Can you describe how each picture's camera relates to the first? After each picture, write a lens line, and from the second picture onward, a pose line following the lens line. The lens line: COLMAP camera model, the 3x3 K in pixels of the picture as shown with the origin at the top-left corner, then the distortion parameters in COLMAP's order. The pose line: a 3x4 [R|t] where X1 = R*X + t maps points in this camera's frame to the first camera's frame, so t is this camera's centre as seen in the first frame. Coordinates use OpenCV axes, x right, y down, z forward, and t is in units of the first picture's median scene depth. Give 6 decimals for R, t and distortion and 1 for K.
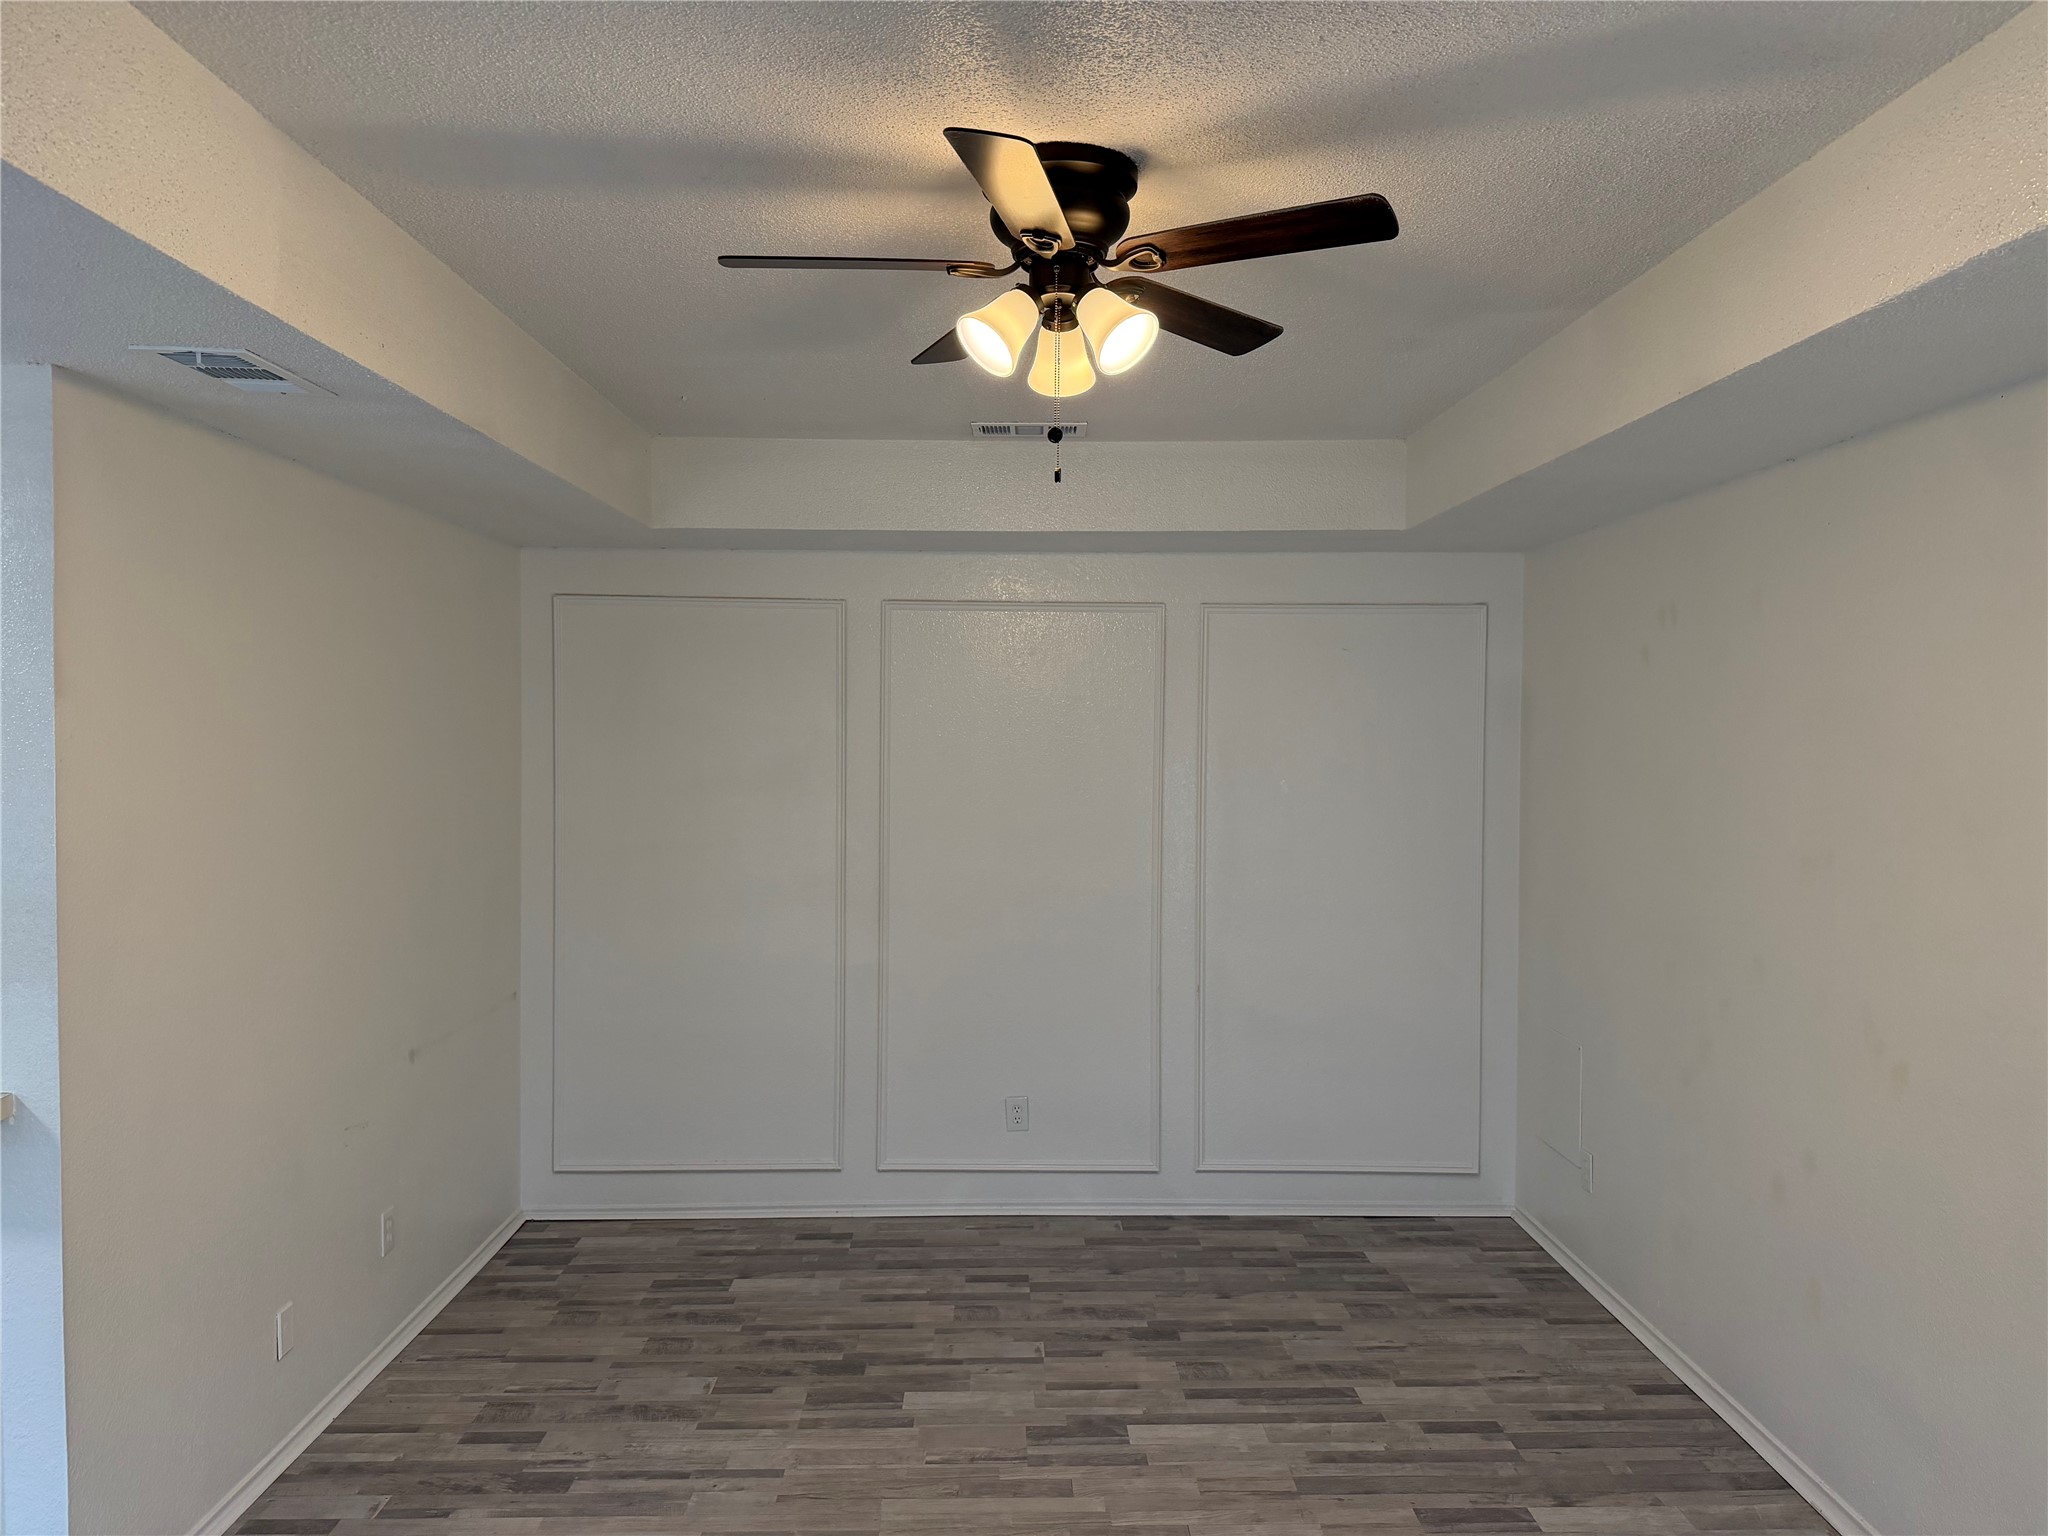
lens RADIAL K [[1446.5, 0, 1014.5], [0, 1446.5, 767.7], [0, 0, 1]] dist [0.056760, -0.074702]
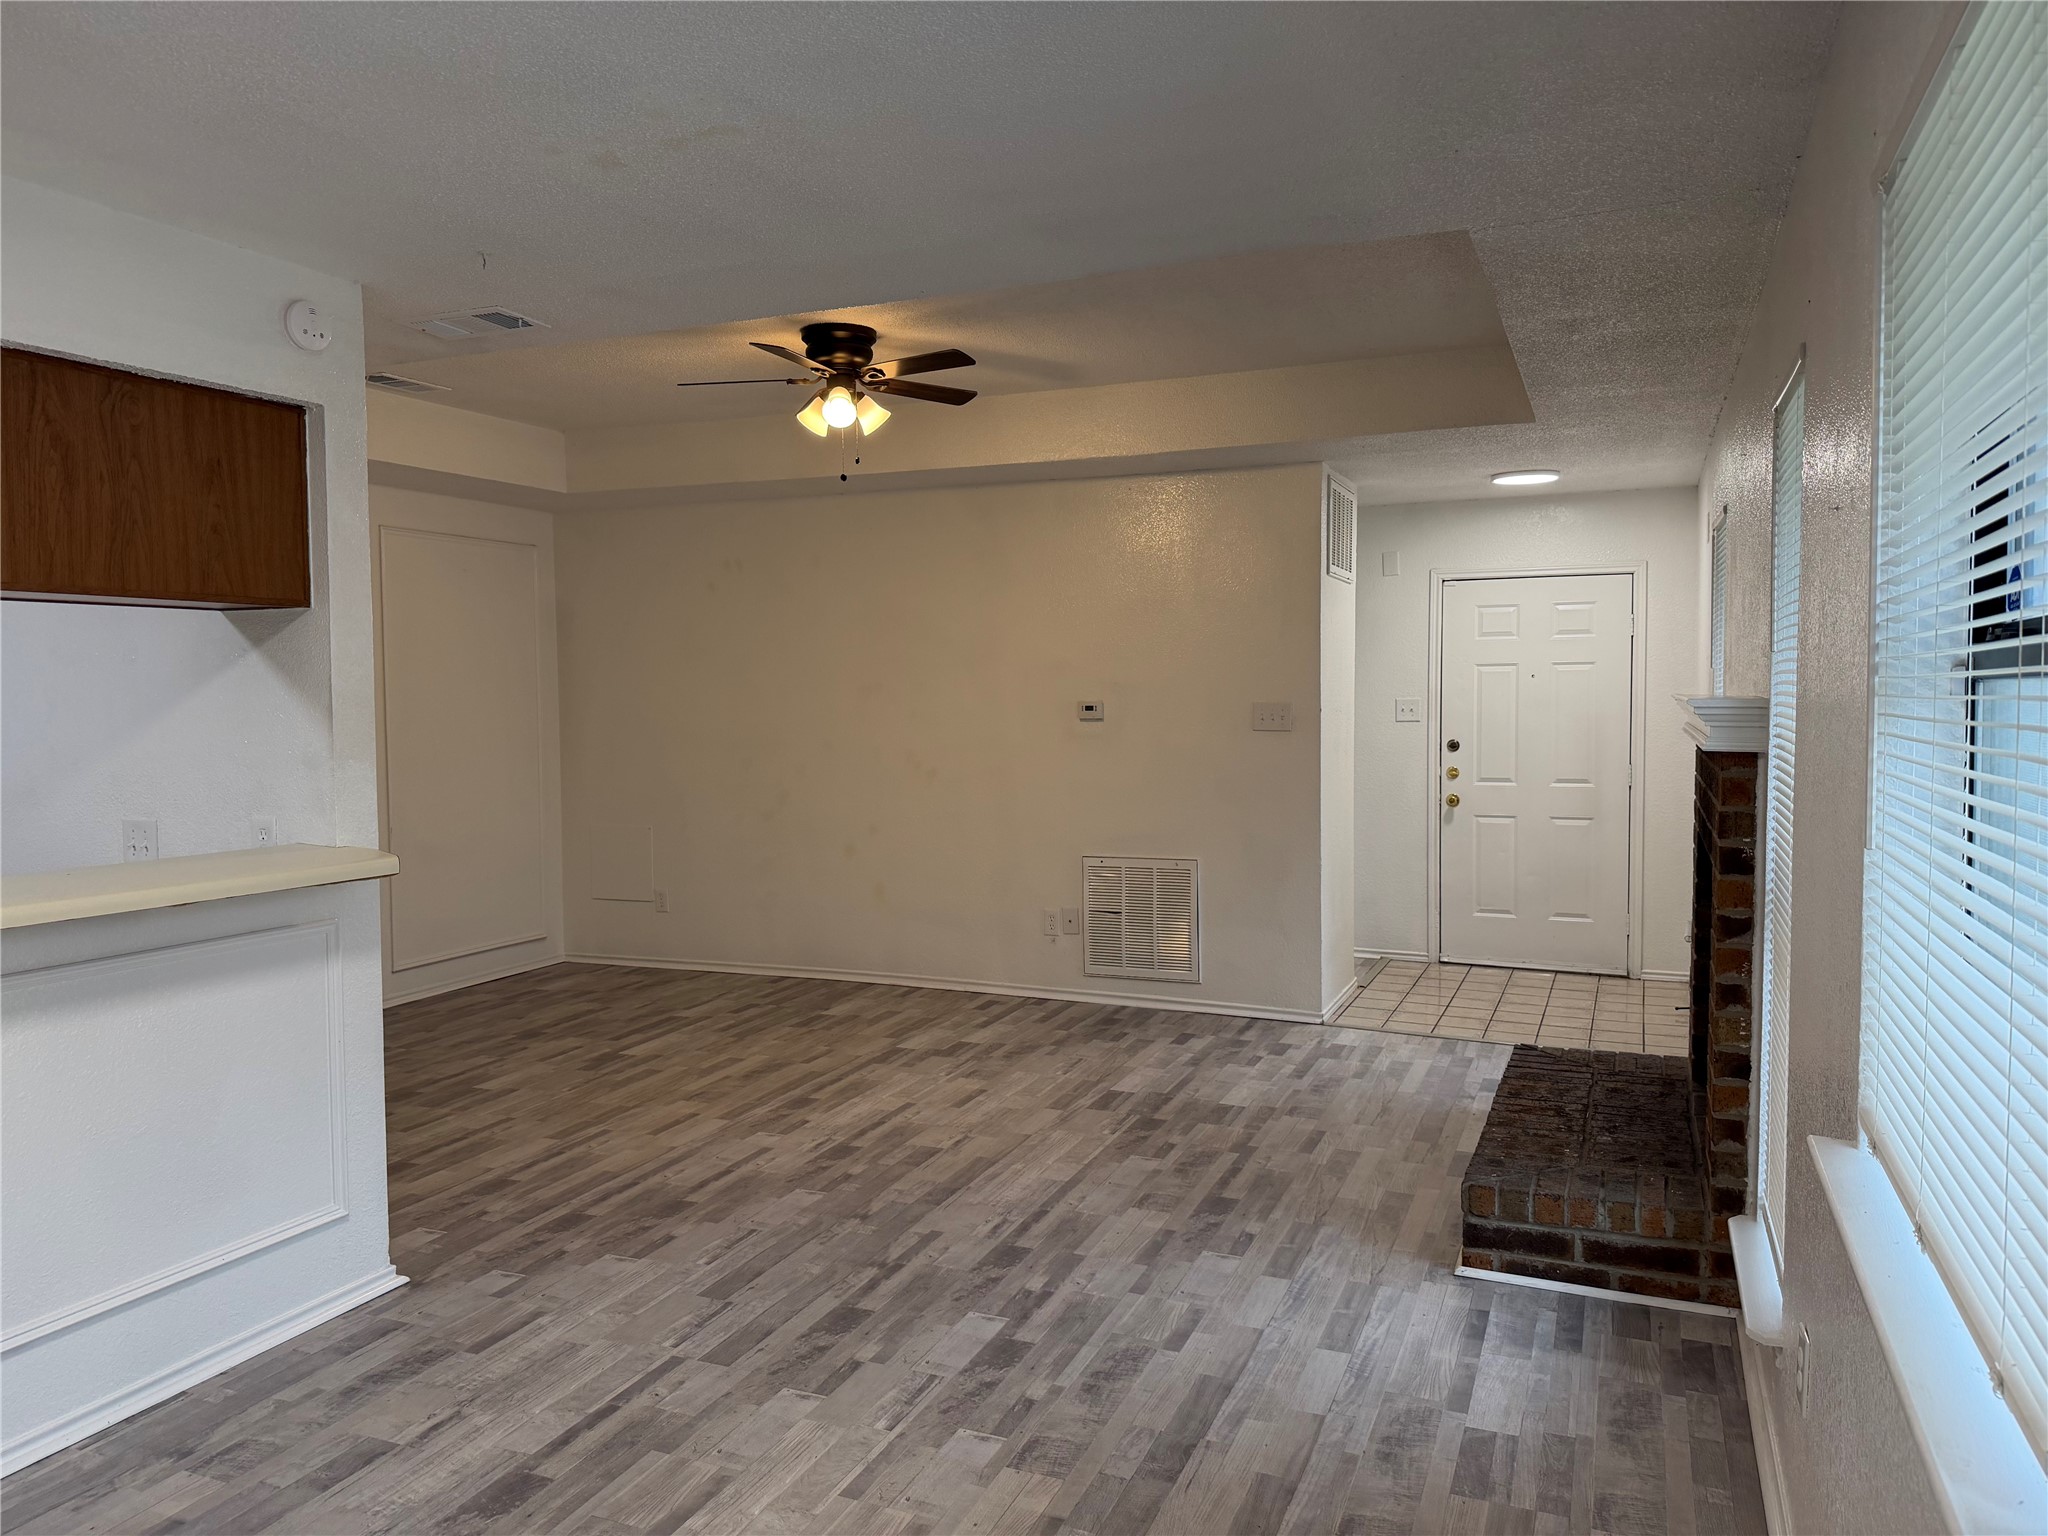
lens RADIAL K [[1446.5, 0, 1036.4], [0, 1446.5, 753.2], [0, 0, 1]] dist [0.056760, -0.074702]
pose [[0.394677, -0.047416, 0.917596, -1.203275], [0.033355, 0.998749, 0.037263, 0.083156], [-0.918214, 0.015899, 0.395765, -0.049344]]
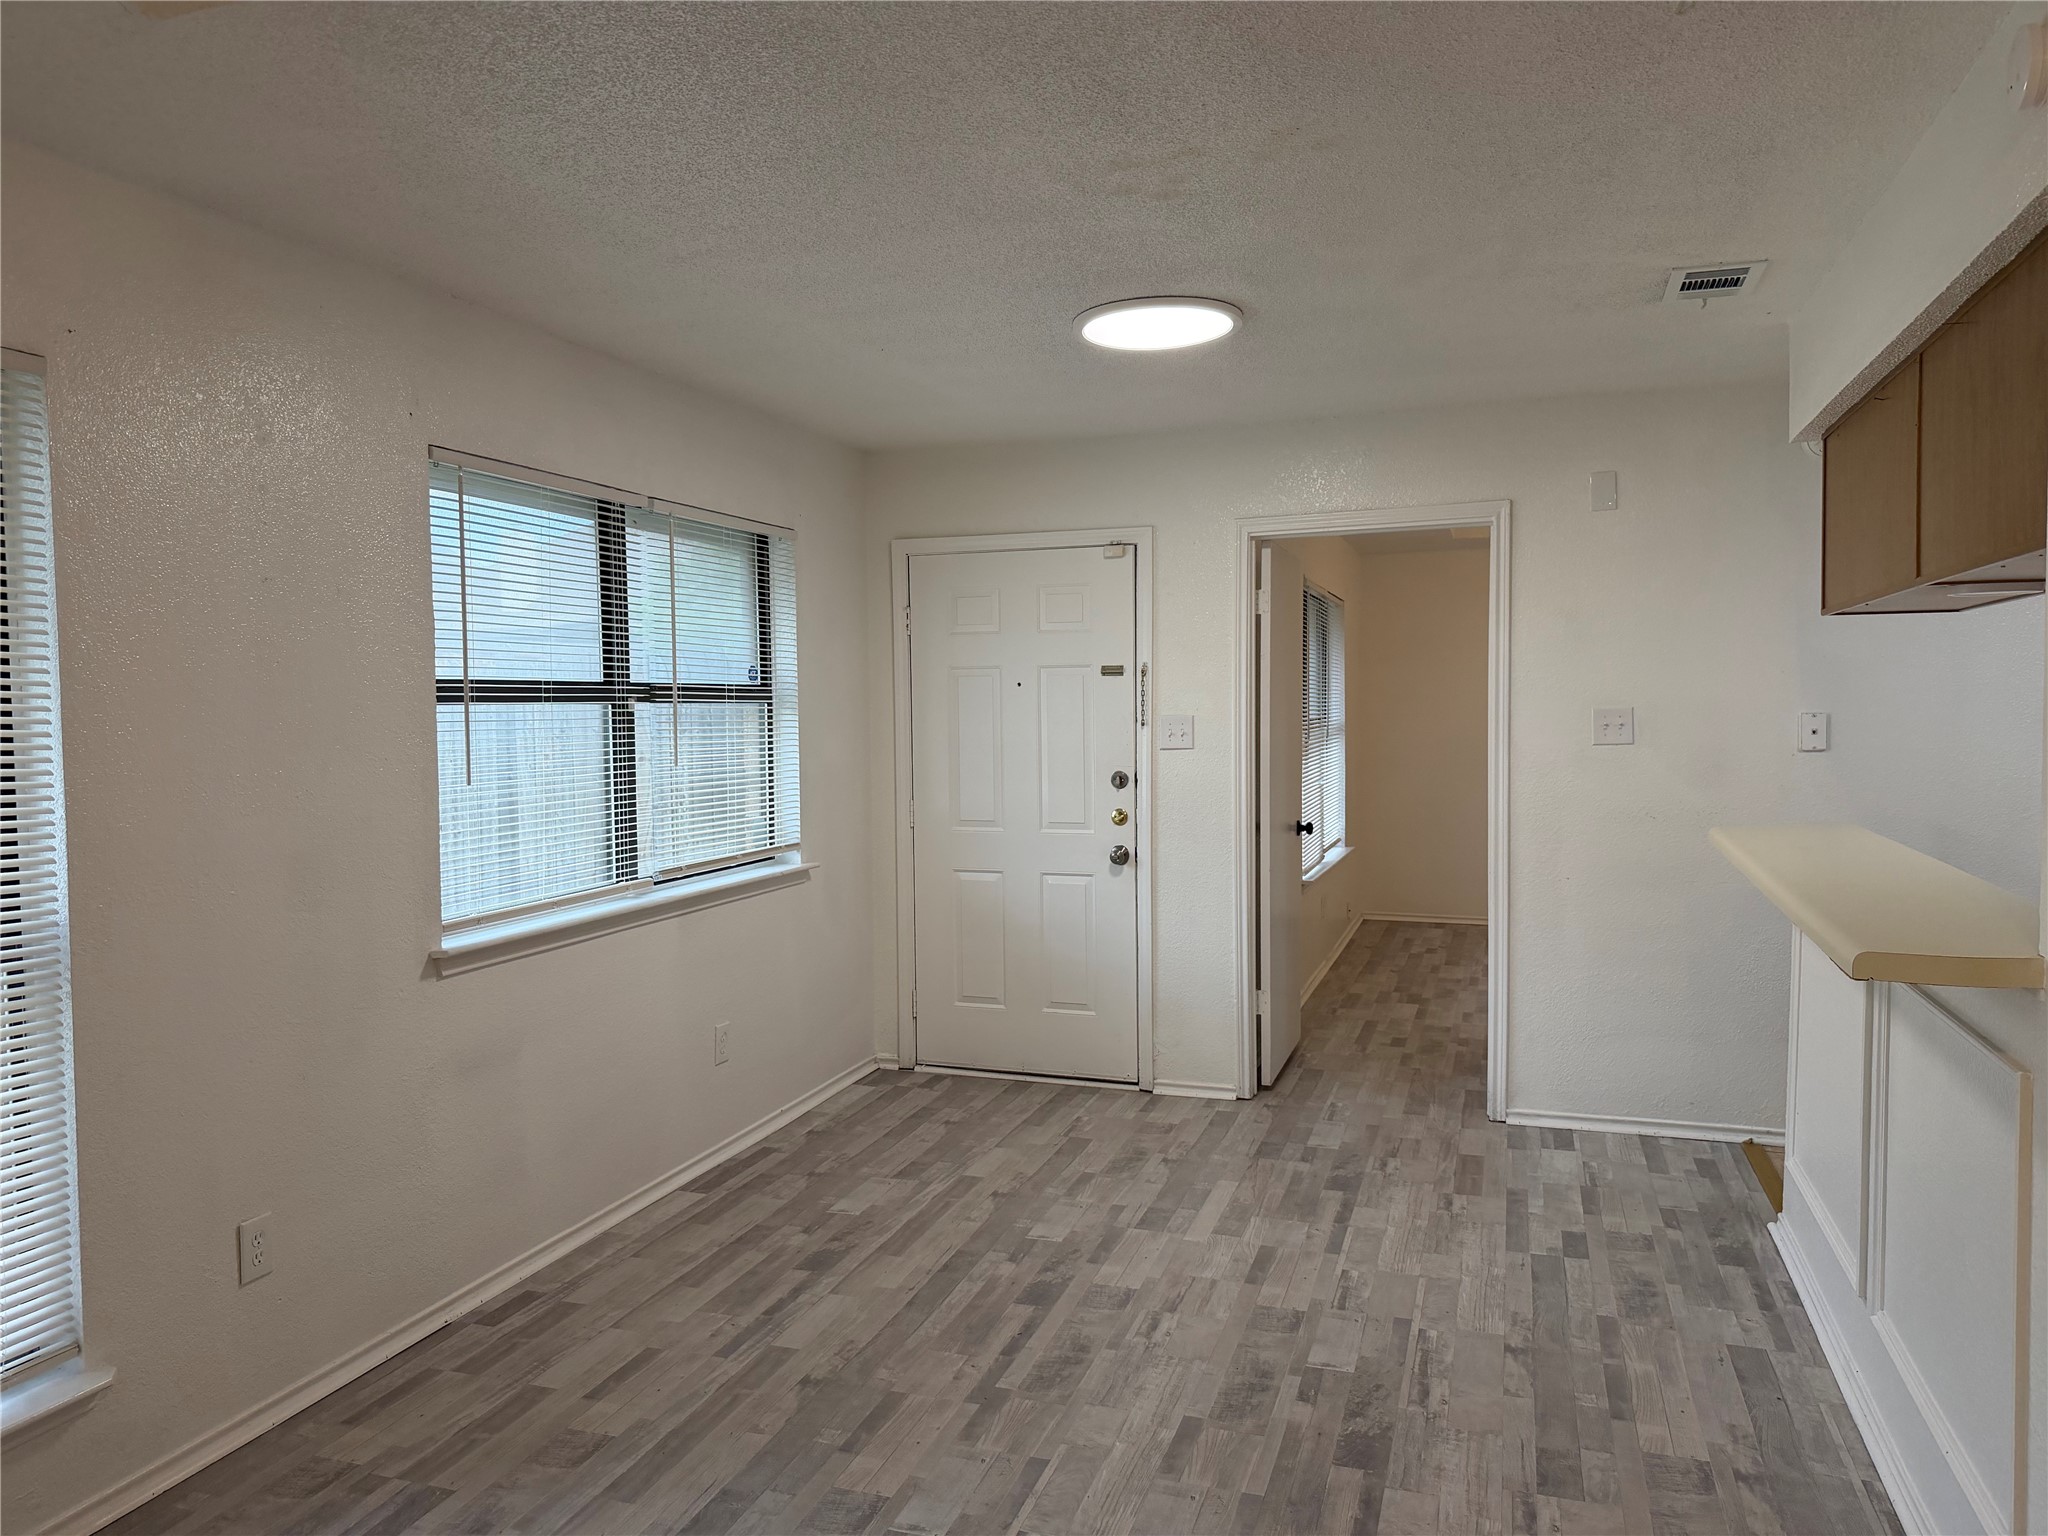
lens RADIAL K [[1446.5, 0, 1027.6], [0, 1446.5, 776.8], [0, 0, 1]] dist [0.056760, -0.074702]
pose [[-0.332133, 0.045335, -0.942142, 0.115139], [-0.017362, 0.998381, 0.054162, 0.075503], [0.943073, 0.034347, -0.330809, 0.563784]]
